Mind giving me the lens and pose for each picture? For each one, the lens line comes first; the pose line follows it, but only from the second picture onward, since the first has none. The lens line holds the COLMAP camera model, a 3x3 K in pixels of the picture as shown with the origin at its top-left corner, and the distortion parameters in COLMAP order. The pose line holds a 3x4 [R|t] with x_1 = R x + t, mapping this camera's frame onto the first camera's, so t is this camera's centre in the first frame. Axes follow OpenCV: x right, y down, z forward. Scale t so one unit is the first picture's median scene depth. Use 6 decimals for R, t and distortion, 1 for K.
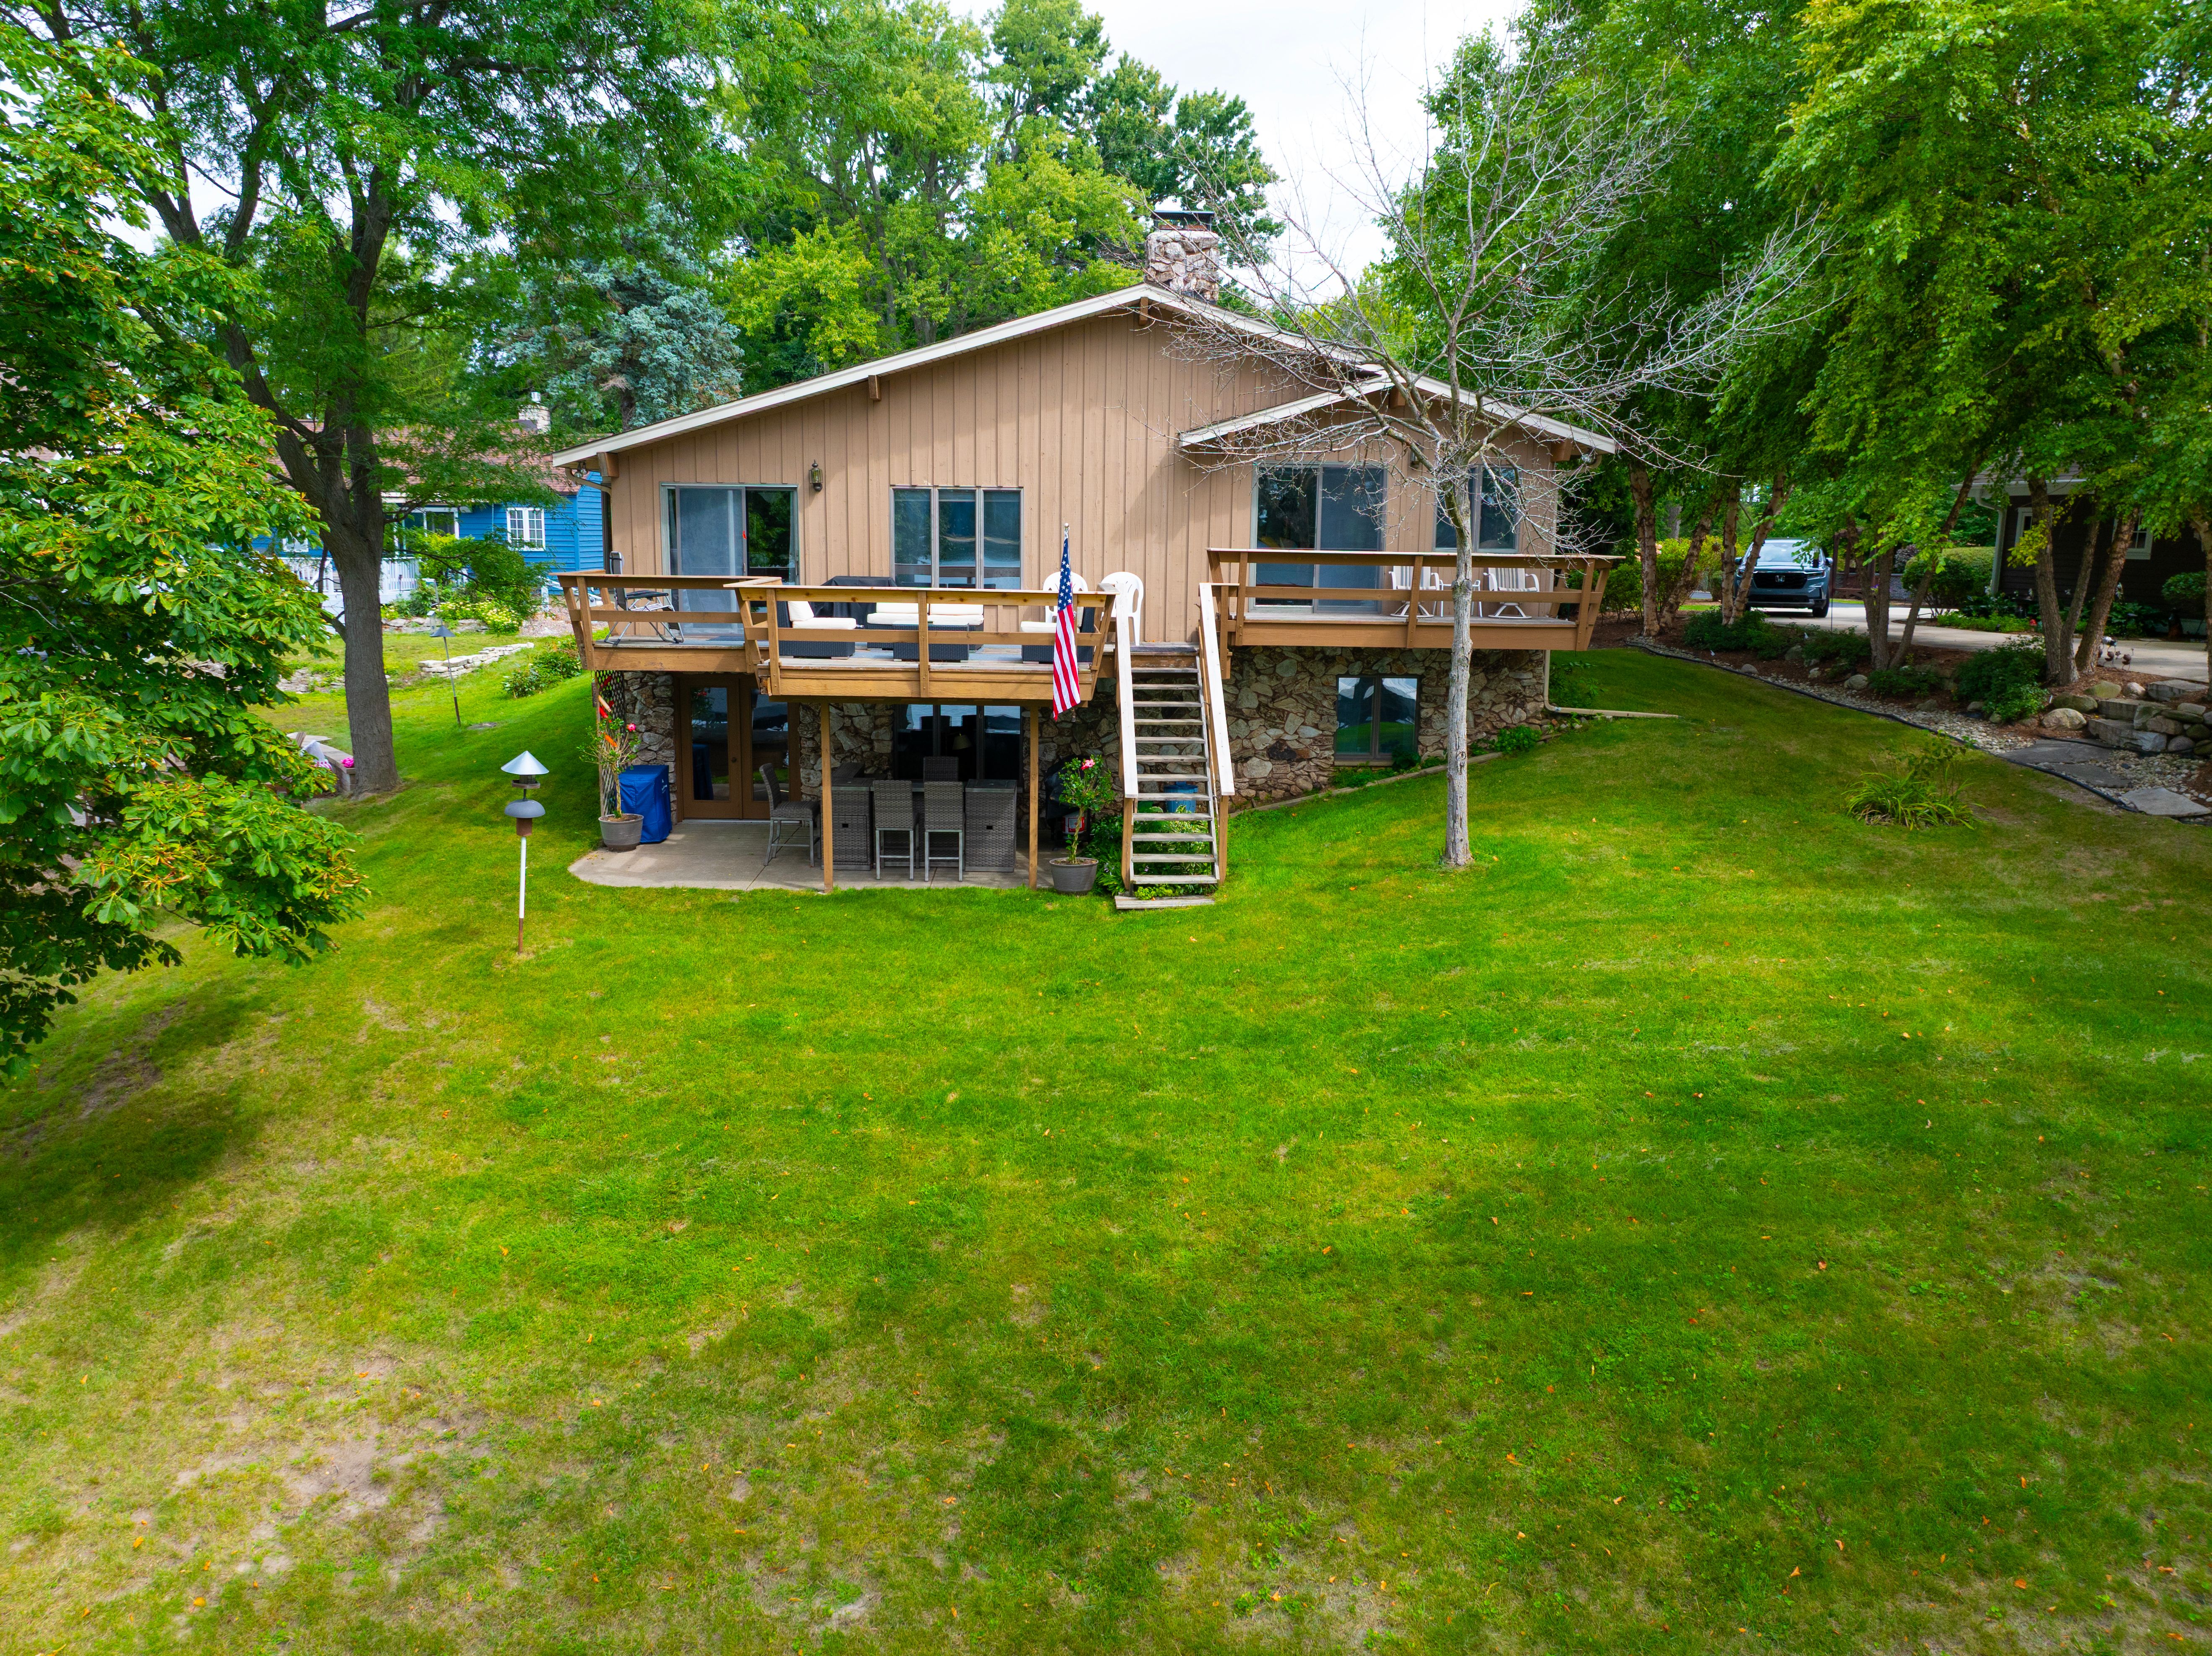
lens RADIAL K [[1552.8, 0, 1099.9], [0, 1552.8, 823.8], [0, 0, 1]] dist [-0.025690, 0.007476]
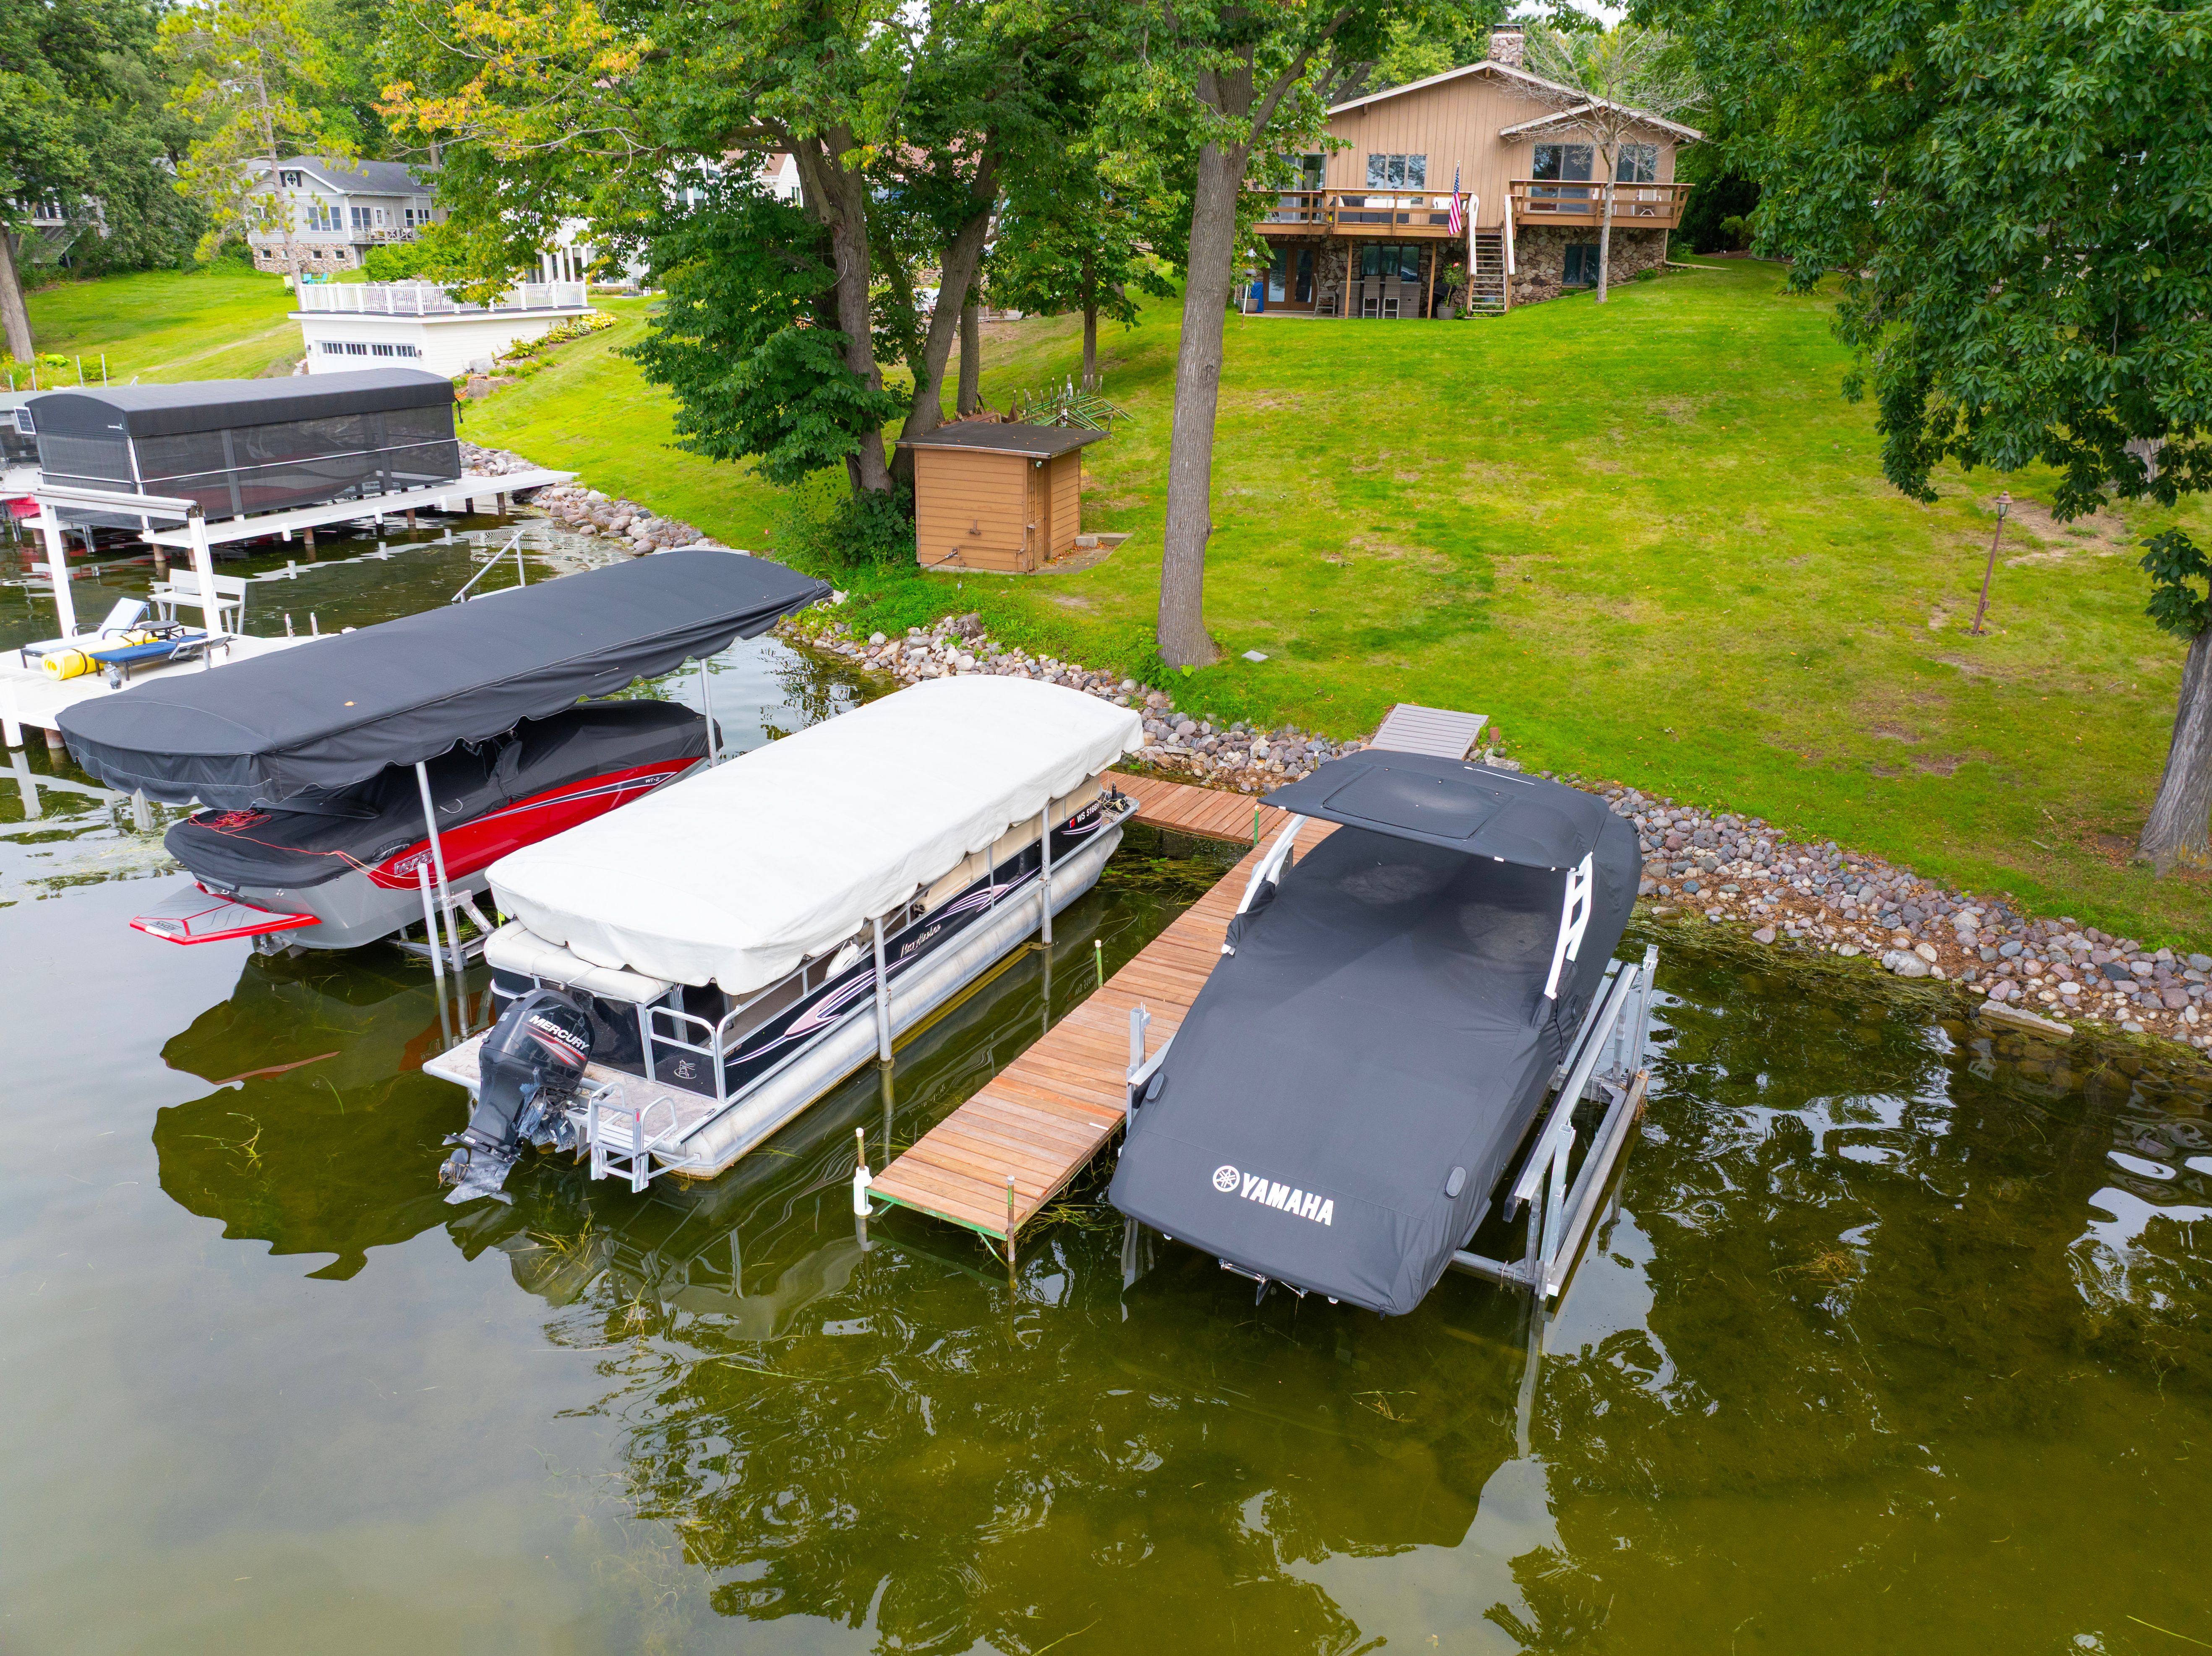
lens RADIAL K [[1552.8, 0, 1114.6], [0, 1552.8, 833.8], [0, 0, 1]] dist [-0.025690, 0.007476]
pose [[0.986587, 0.059638, -0.151953, -0.103369], [-0.032352, 0.983844, 0.176081, 0.390940], [0.160000, -0.168803, 0.972577, -1.482537]]
